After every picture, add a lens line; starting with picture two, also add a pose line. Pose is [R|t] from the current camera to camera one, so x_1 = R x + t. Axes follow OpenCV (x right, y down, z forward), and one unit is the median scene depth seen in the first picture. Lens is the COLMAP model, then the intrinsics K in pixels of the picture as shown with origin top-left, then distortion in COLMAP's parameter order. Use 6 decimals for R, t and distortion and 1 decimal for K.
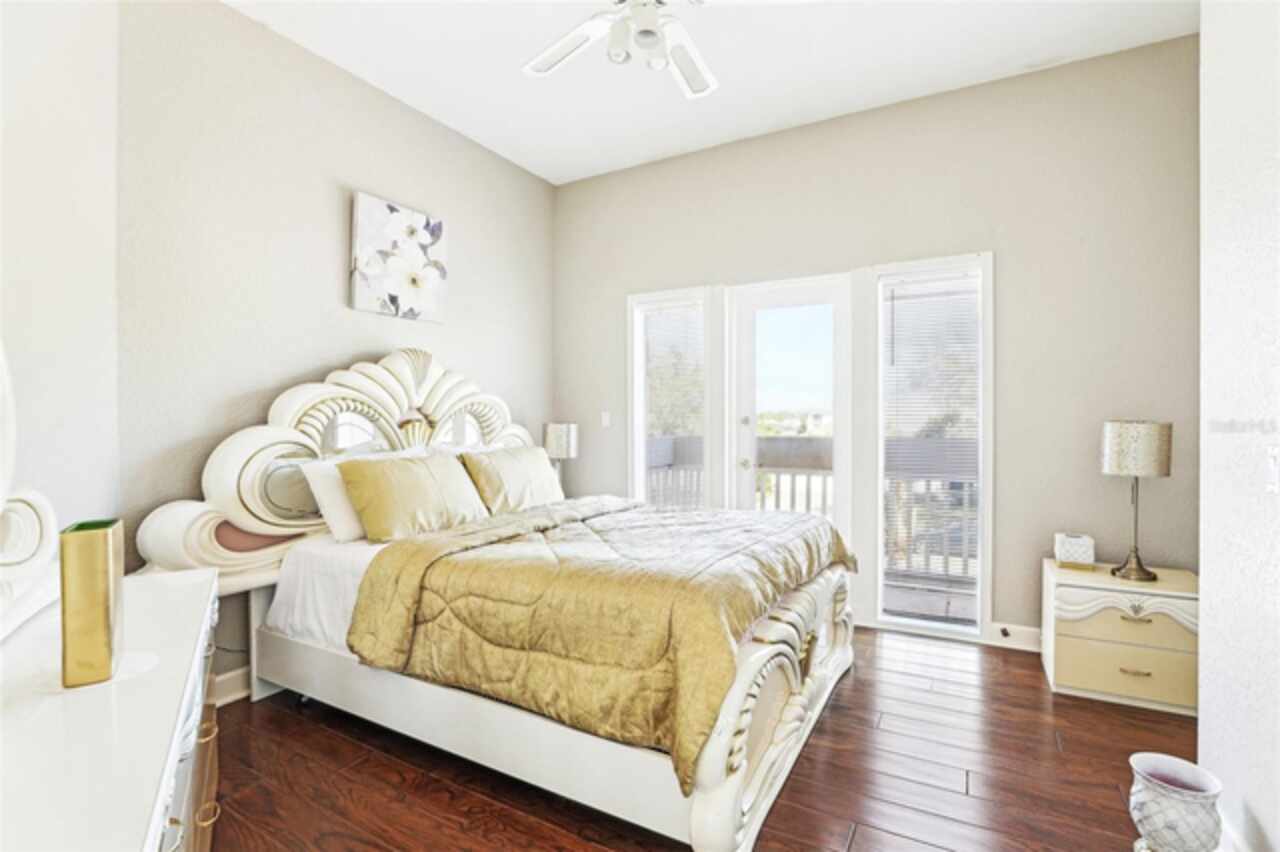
lens RADIAL K [[589.4, 0, 641.6], [0, 589.4, 419.3], [0, 0, 1]] dist [-0.043992, 0.000308]
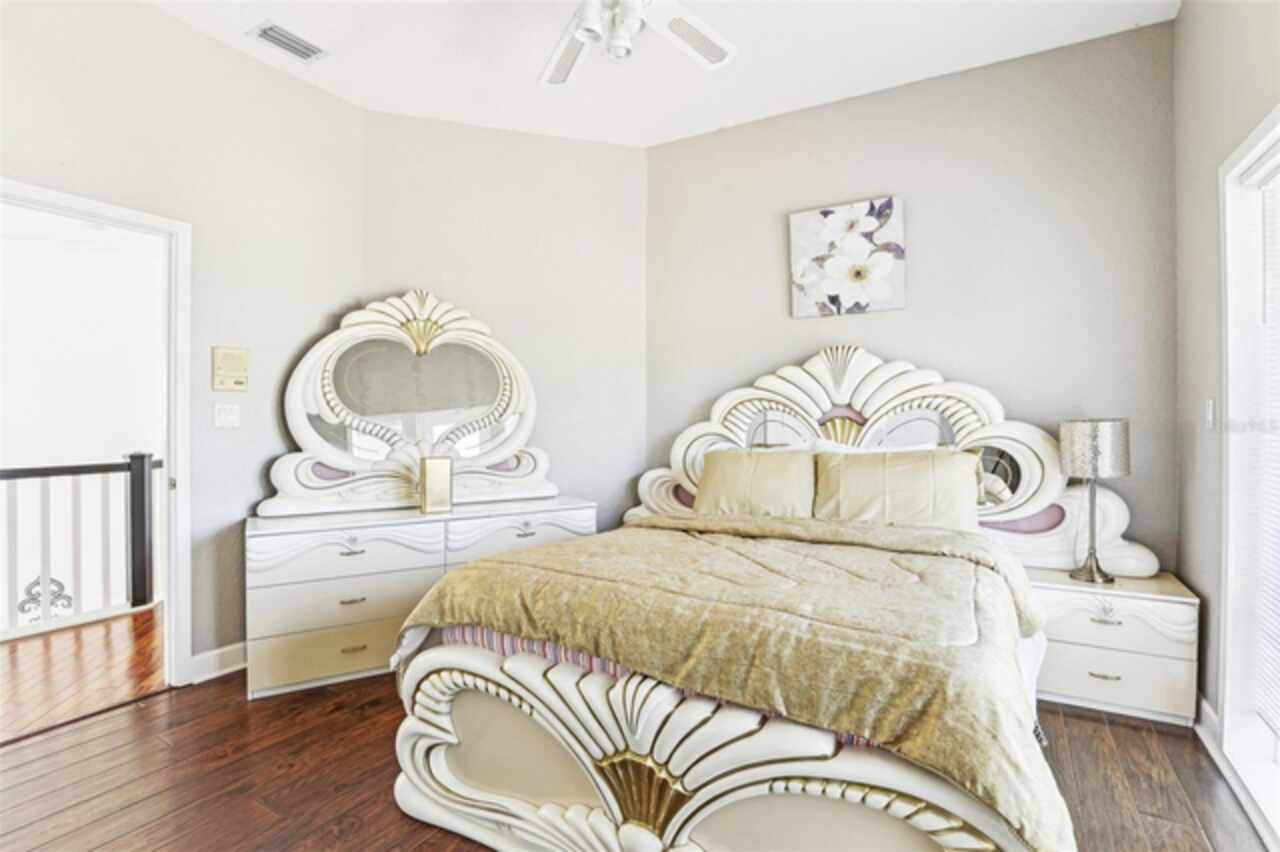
lens RADIAL K [[589.4, 0, 641.6], [0, 589.4, 419.3], [0, 0, 1]] dist [-0.043992, 0.000308]
pose [[-0.001800, 0.002286, -0.999996, 0.606968], [0.002812, 0.999993, 0.002281, 0.001408], [0.999994, -0.002808, -0.001806, 0.669711]]
